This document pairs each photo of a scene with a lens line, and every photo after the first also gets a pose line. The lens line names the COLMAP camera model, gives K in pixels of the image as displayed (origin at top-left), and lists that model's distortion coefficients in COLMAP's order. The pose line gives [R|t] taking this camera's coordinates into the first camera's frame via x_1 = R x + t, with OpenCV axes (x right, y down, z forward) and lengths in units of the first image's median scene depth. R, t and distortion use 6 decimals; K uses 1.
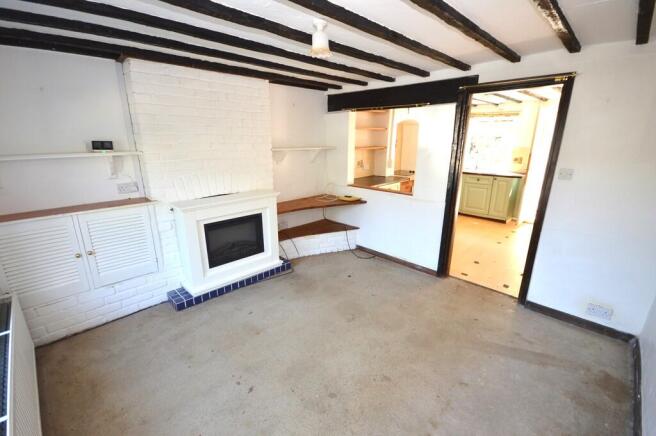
lens RADIAL K [[295.3, 0, 326.5], [0, 295.3, 220.9], [0, 0, 1]] dist [0.002378, 0.000077]
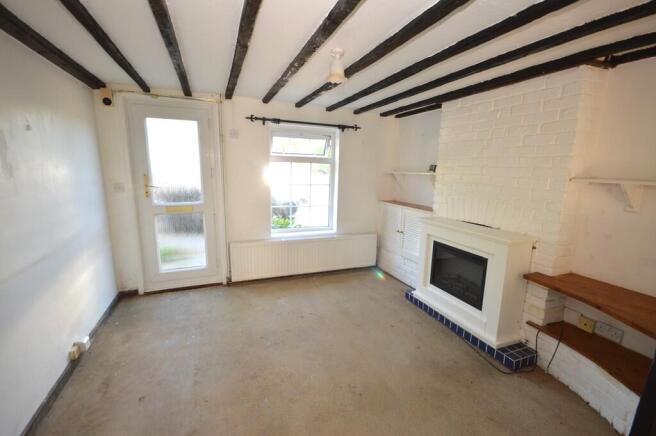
lens RADIAL K [[295.3, 0, 326.5], [0, 295.3, 220.9], [0, 0, 1]] dist [0.002378, 0.000077]
pose [[-0.406224, 0.153524, -0.900784, 0.632633], [-0.268315, 0.922289, 0.278190, -0.224837], [0.873492, 0.354702, -0.333464, 0.905924]]
